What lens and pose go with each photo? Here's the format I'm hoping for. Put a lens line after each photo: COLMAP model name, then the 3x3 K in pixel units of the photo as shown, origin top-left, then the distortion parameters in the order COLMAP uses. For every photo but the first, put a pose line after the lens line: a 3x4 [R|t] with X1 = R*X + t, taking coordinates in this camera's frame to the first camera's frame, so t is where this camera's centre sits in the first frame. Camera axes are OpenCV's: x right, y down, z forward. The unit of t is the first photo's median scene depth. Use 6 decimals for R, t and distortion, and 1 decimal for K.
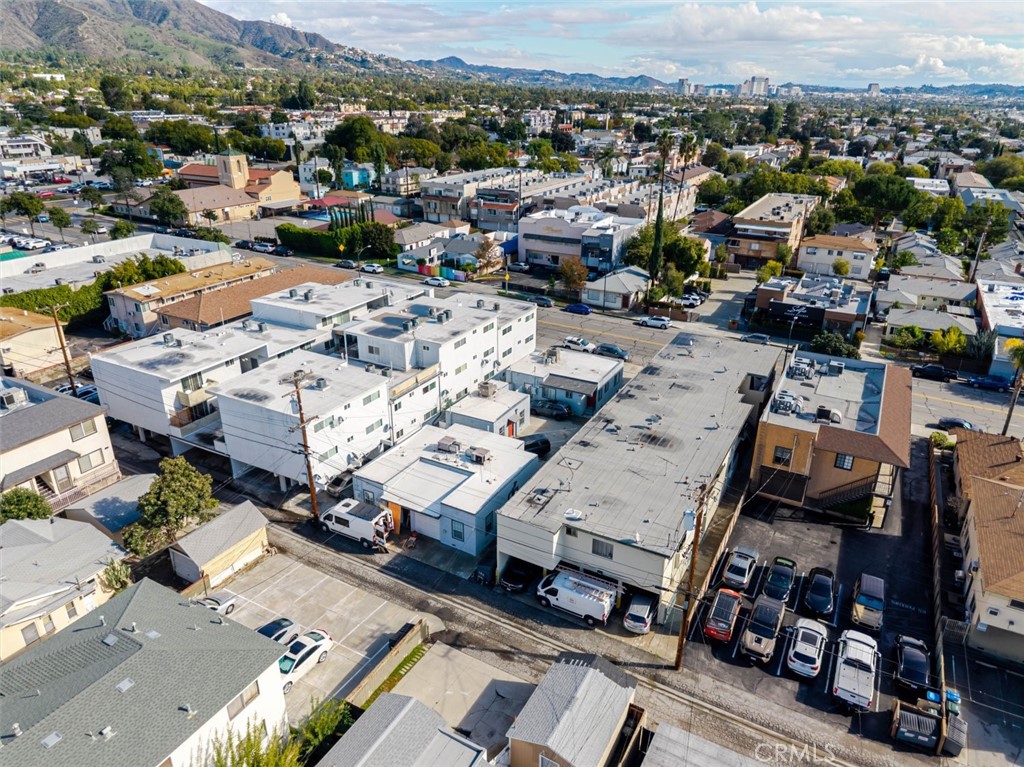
lens RADIAL K [[686.7, 0, 510.3], [0, 686.7, 380.6], [0, 0, 1]] dist [0.007789, -0.010677]
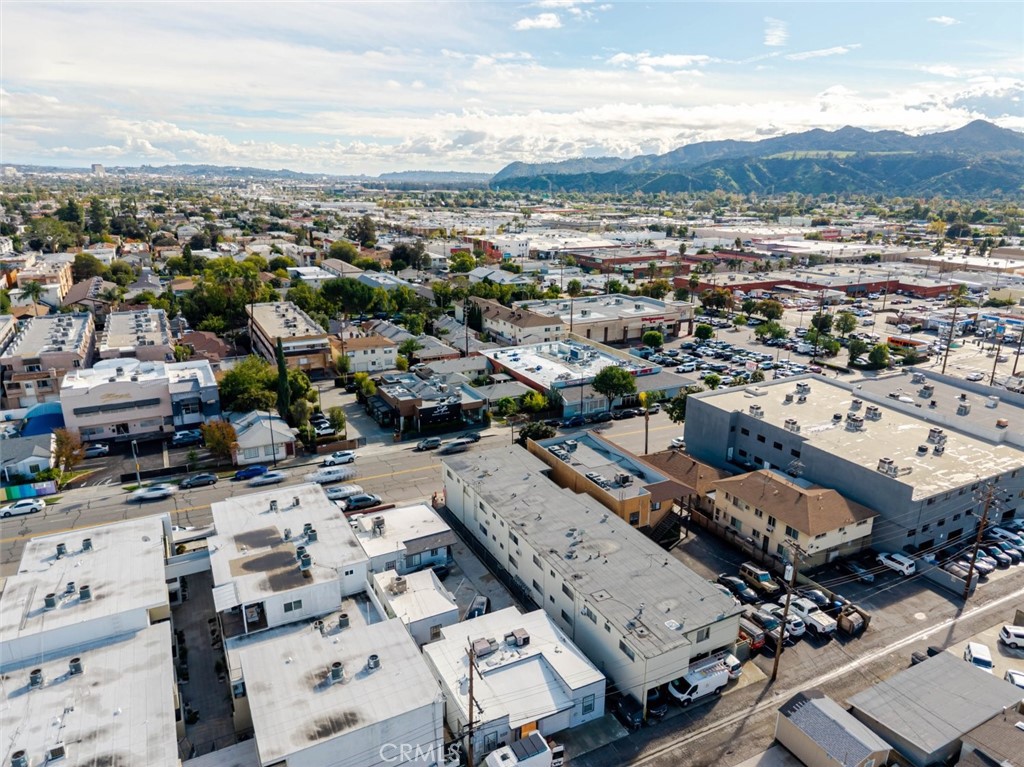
lens RADIAL K [[686.7, 0, 511.5], [0, 686.7, 387.4], [0, 0, 1]] dist [0.007789, -0.010677]
pose [[0.548284, -0.247668, 0.798777, -0.435122], [0.318591, 0.944975, 0.074315, -0.180386], [-0.773230, 0.213738, 0.597019, 0.179530]]
